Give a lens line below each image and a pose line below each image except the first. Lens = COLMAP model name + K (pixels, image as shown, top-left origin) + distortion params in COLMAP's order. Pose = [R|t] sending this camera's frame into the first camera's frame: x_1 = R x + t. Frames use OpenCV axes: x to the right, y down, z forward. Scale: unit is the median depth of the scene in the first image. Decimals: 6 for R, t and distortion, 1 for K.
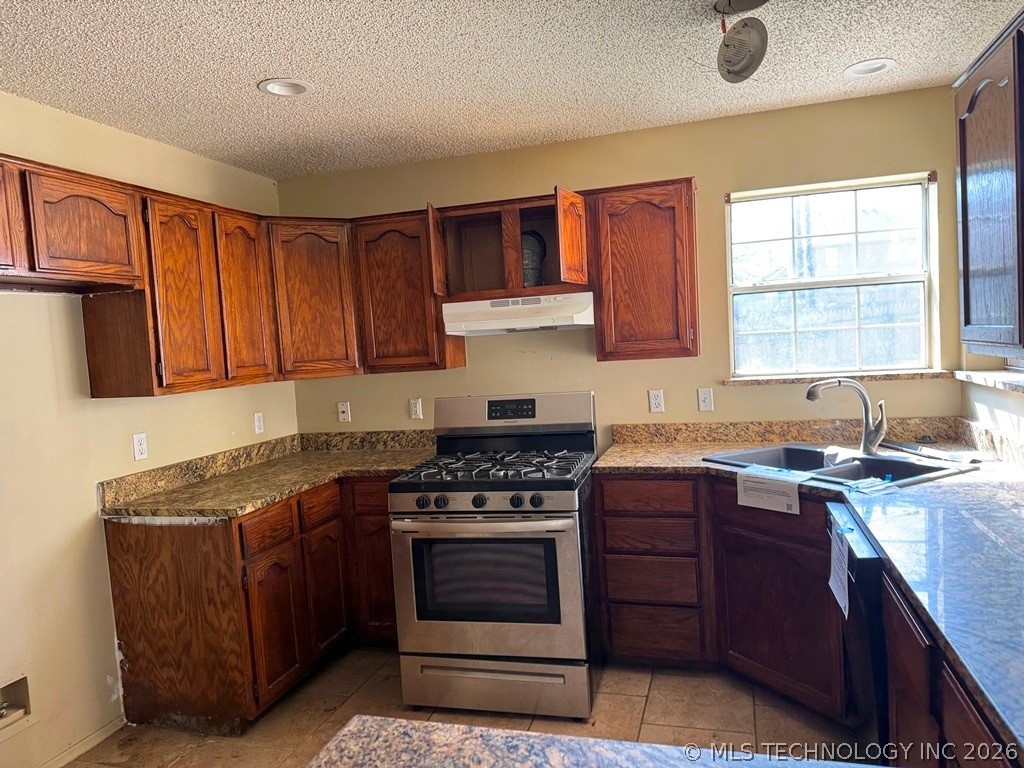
lens RADIAL K [[721.1, 0, 509.3], [0, 721.1, 390.9], [0, 0, 1]] dist [0.128674, -0.237165]
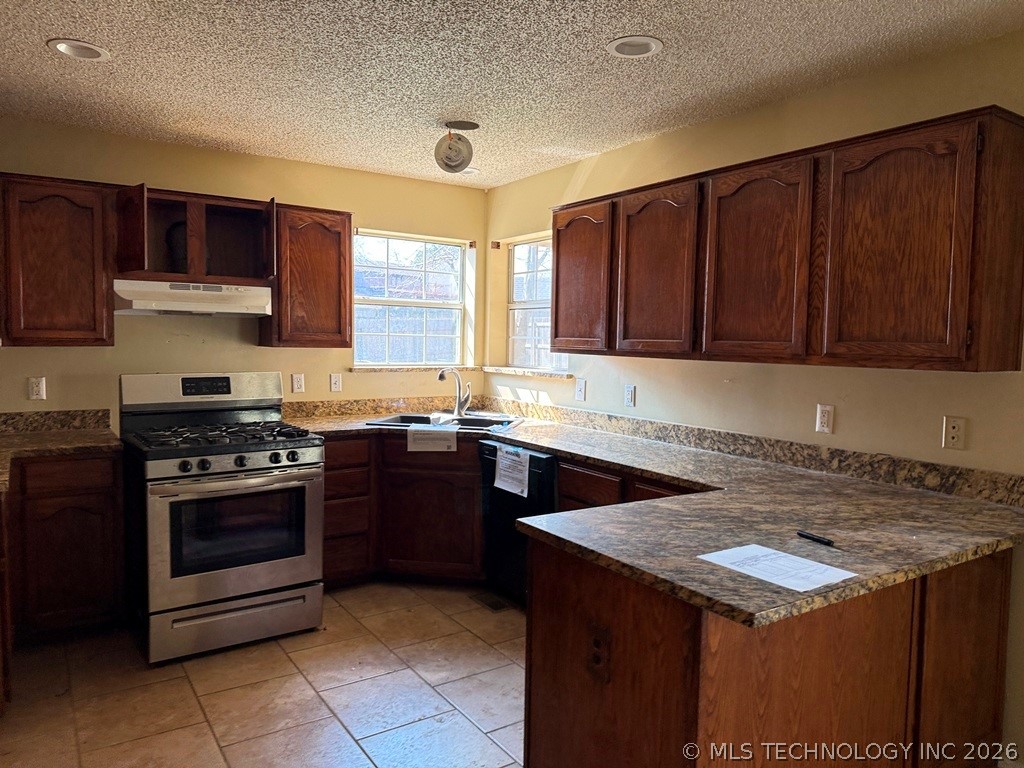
lens RADIAL K [[721.1, 0, 509.3], [0, 721.1, 390.9], [0, 0, 1]] dist [0.128674, -0.237165]
pose [[0.627310, 0.014591, 0.778633, -0.581610], [-0.003362, 0.999866, -0.016028, 0.050014], [-0.778762, 0.007437, 0.627275, -0.048829]]
